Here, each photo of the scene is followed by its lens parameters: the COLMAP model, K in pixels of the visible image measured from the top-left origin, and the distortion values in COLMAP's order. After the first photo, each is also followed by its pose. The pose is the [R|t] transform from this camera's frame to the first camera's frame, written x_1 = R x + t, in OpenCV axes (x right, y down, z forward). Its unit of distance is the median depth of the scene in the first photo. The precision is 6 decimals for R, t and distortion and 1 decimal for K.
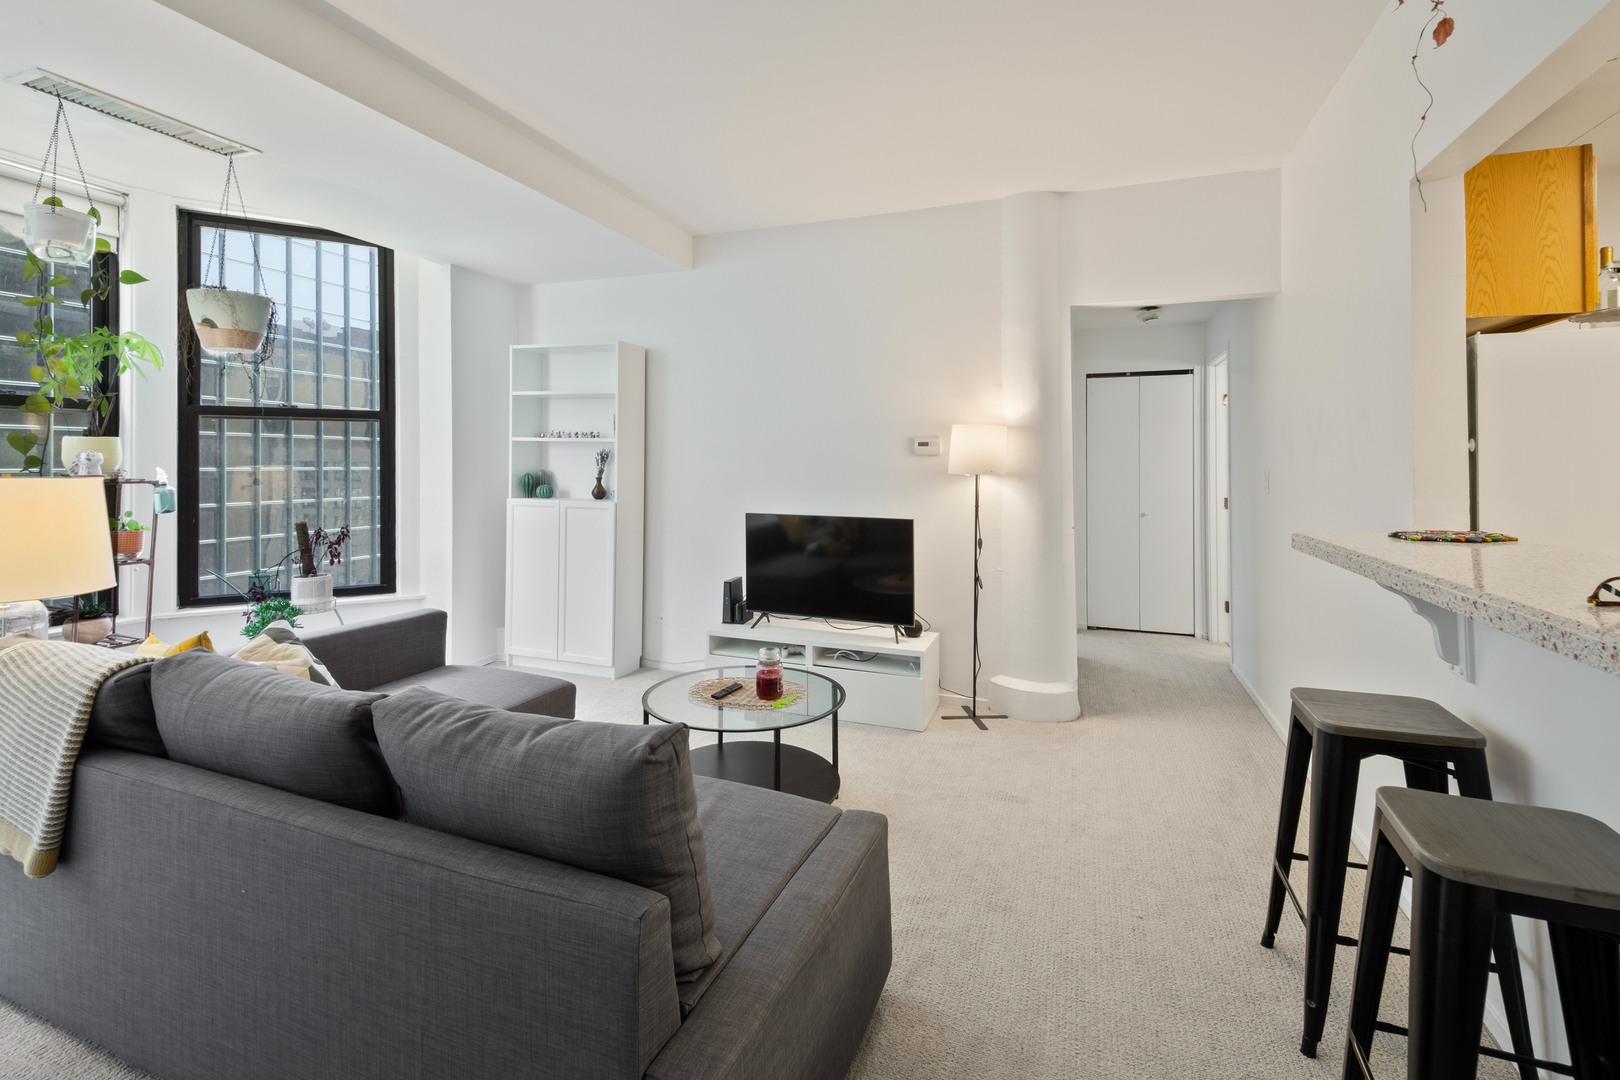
lens RADIAL K [[725.1, 0, 799.4], [0, 725.1, 456.4], [0, 0, 1]] dist [-0.000169, -0.000692]
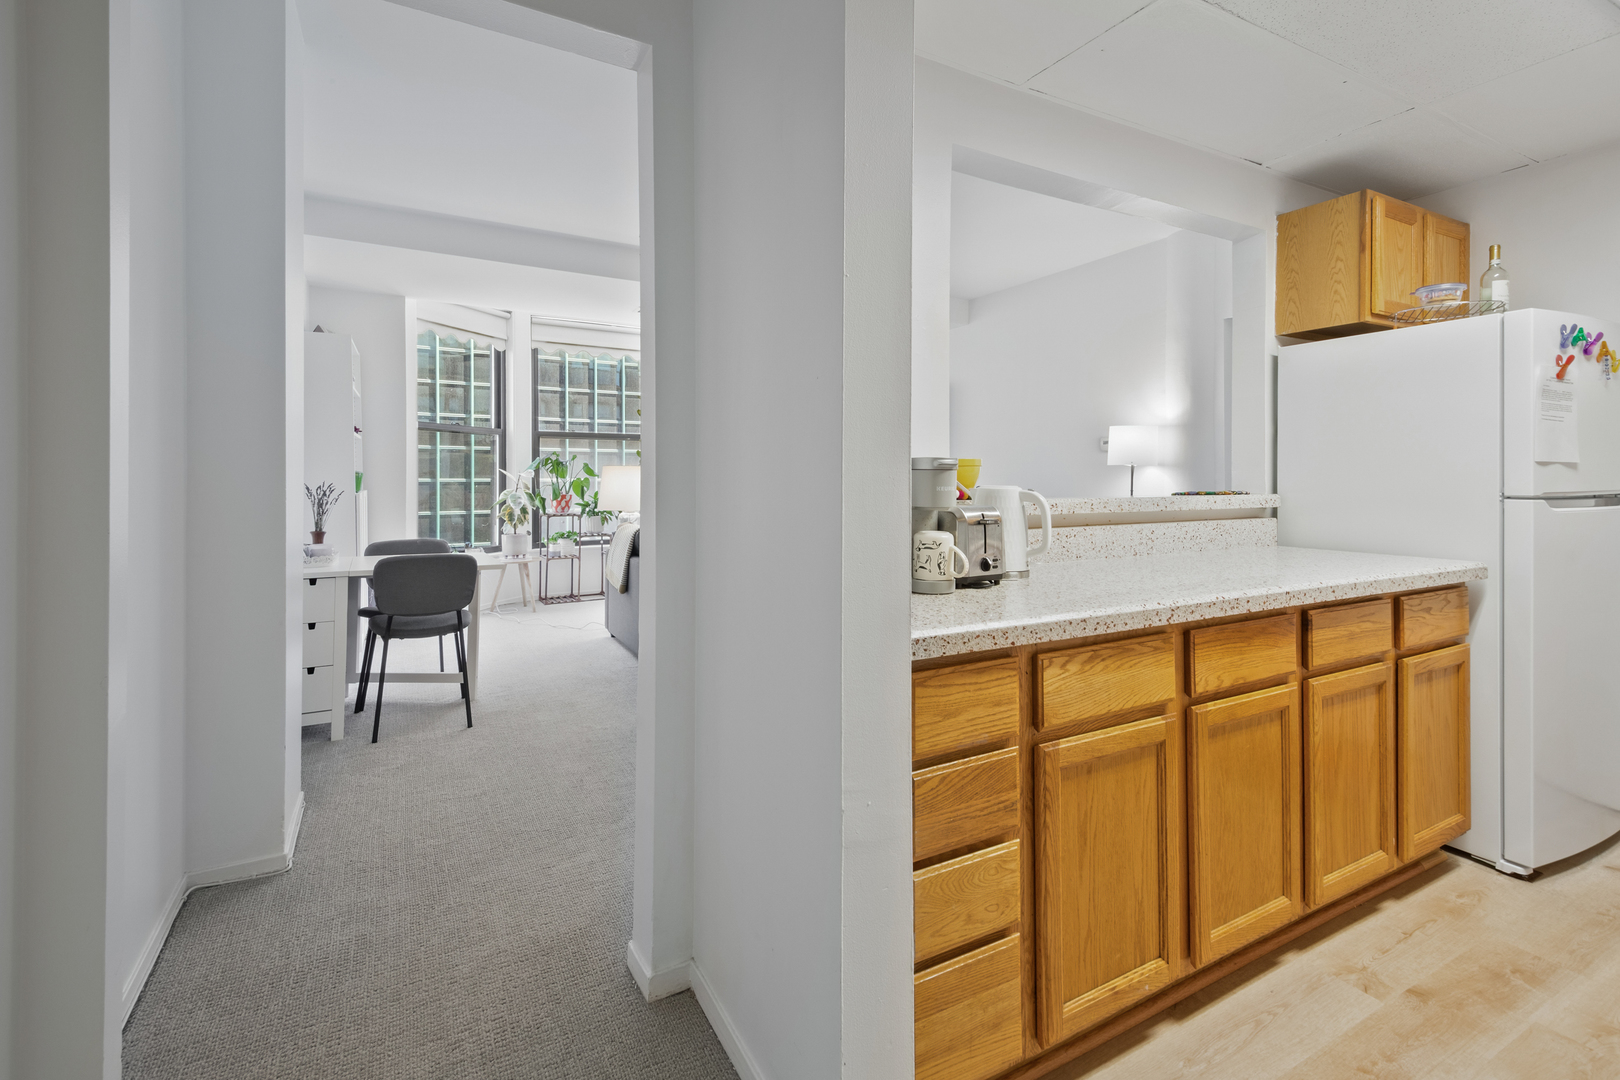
lens RADIAL K [[715.4, 0, 830.5], [0, 715.4, 503.1], [0, 0, 1]] dist [0.000583, -0.000093]
pose [[0.777736, 0.018937, -0.628306, 0.674019], [0.010398, 0.999022, 0.042980, 0.034600], [0.628506, -0.039960, 0.776778, -0.349019]]
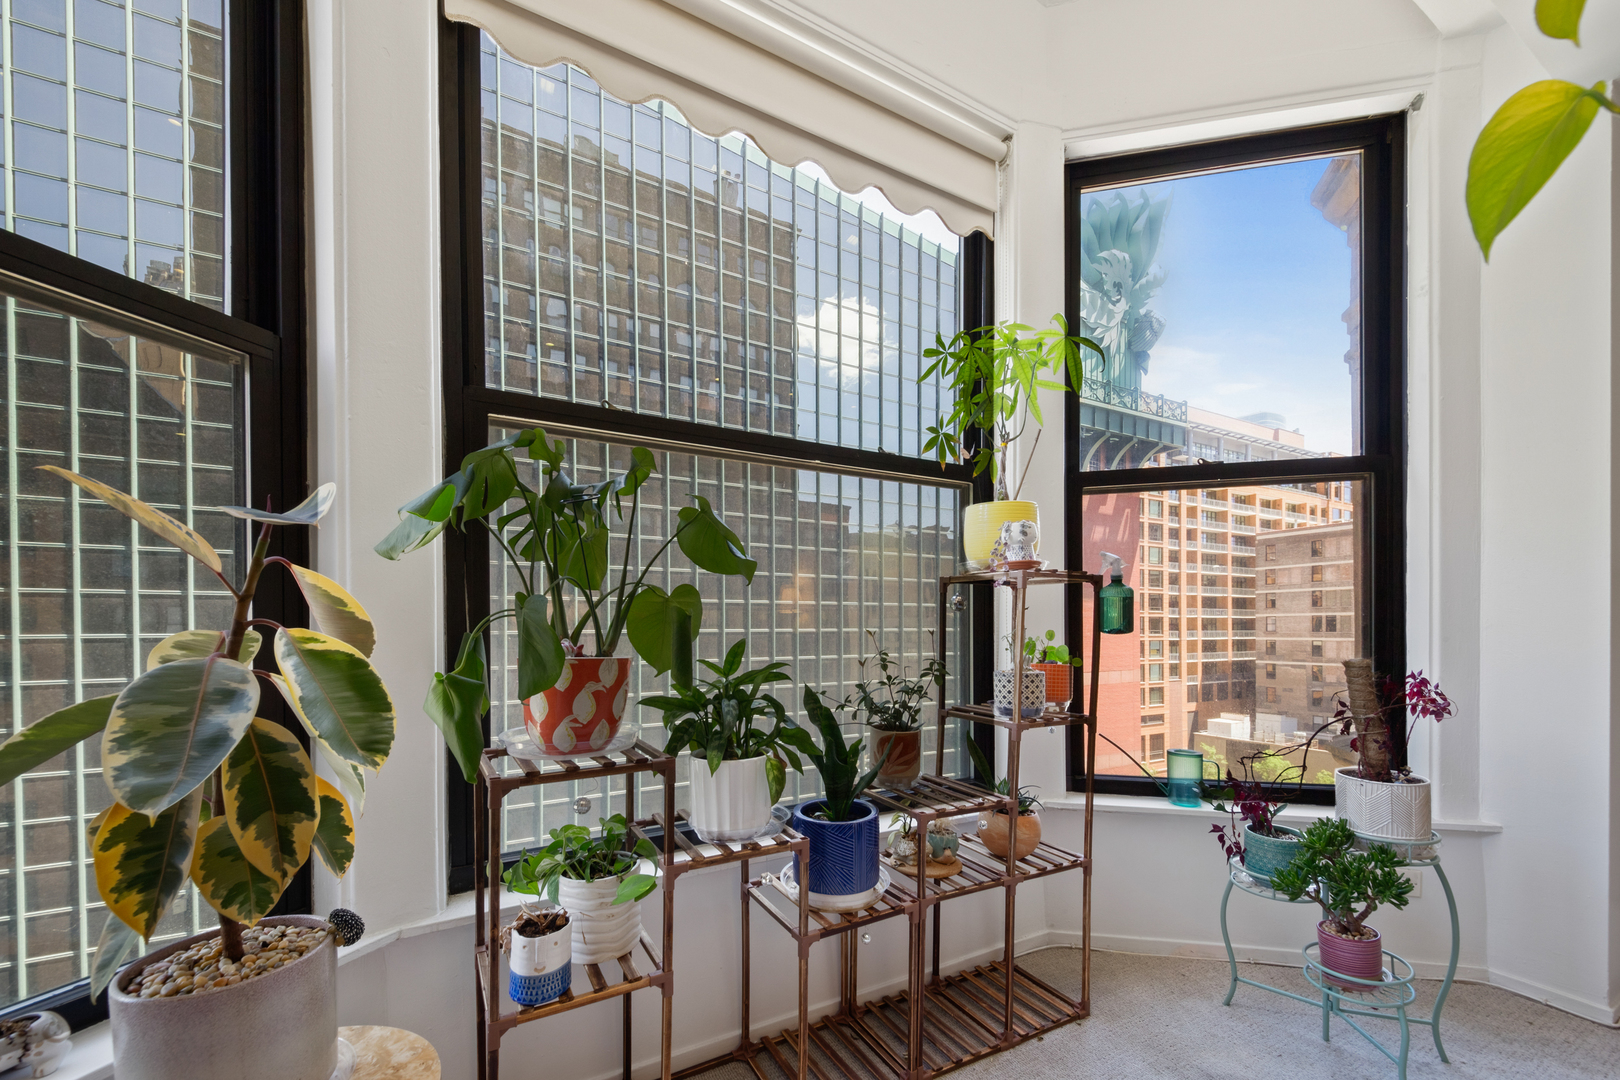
lens RADIAL K [[625.5, 0, 811.6], [0, 625.5, 634.3], [0, 0, 1]] dist [0.000546, 0.000030]
pose [[0.755339, 0.001047, -0.655333, -0.726142], [0.012223, 0.999802, 0.015685, 0.068815], [0.655220, -0.019857, 0.755177, 0.486790]]
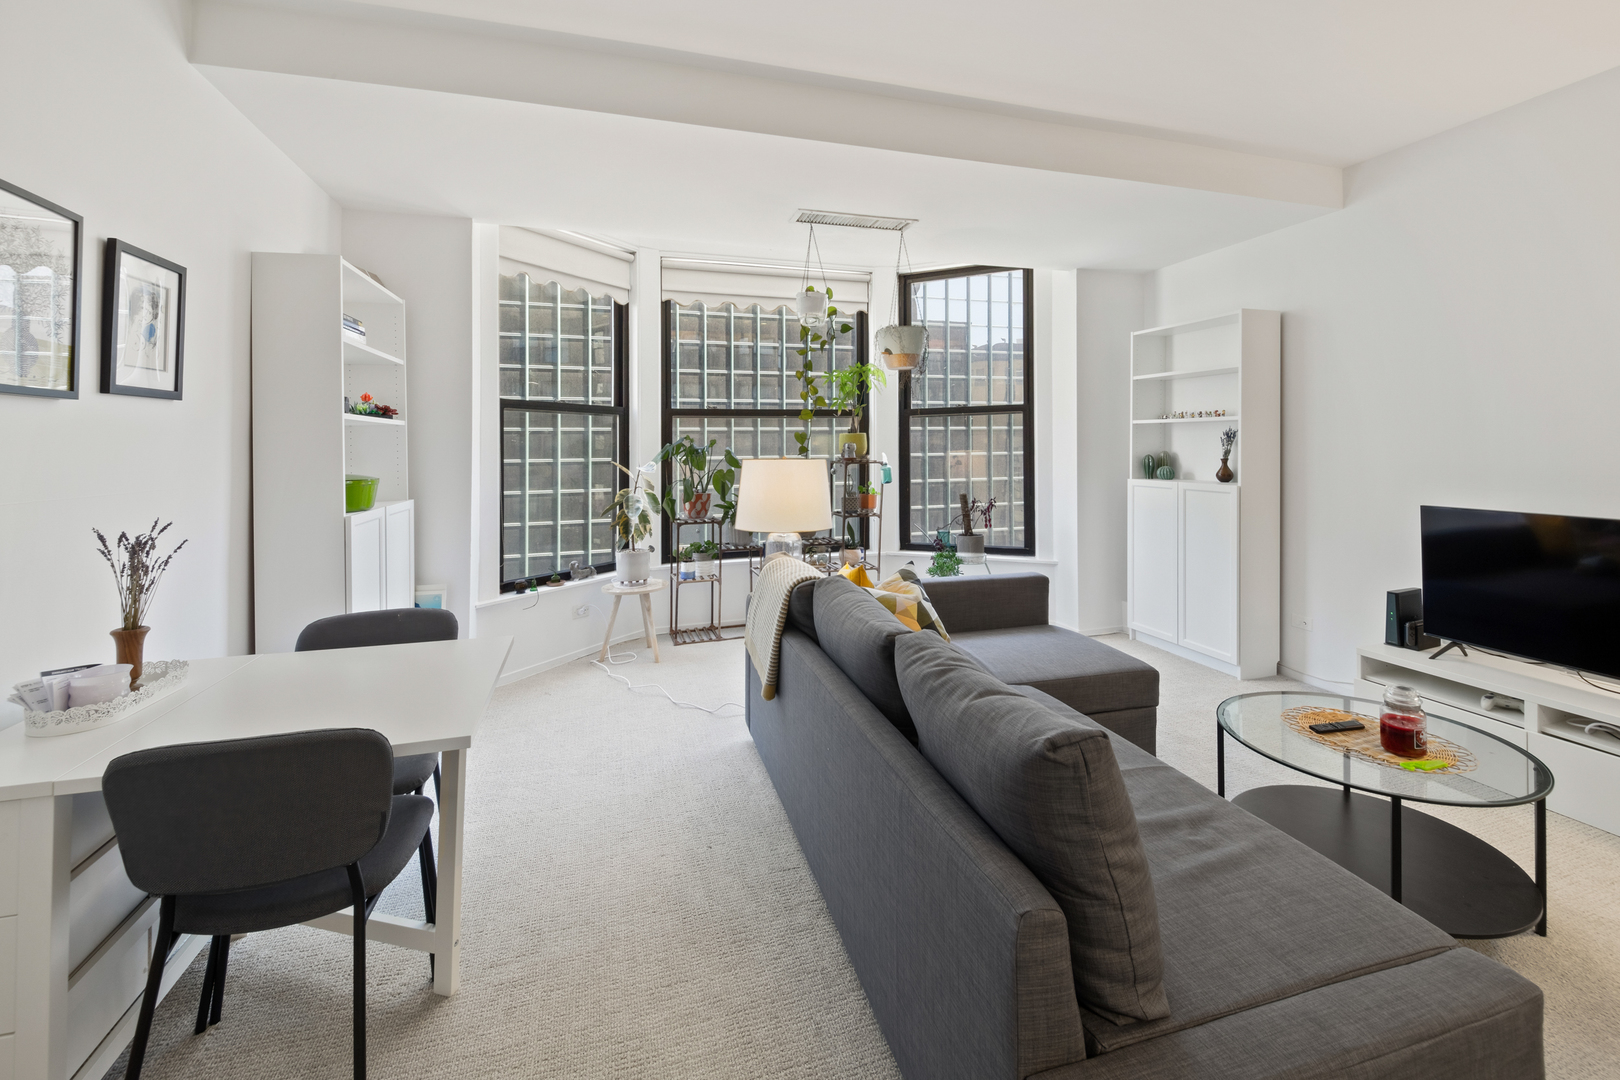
lens RADIAL K [[652.3, 0, 802.5], [0, 652.3, 443.4], [0, 0, 1]] dist [0.012493, -0.016007]
pose [[0.593757, -0.019513, -0.804408, 0.092149], [0.023065, 0.999708, -0.007226, 0.003110], [0.804314, -0.014264, 0.594033, 0.075518]]
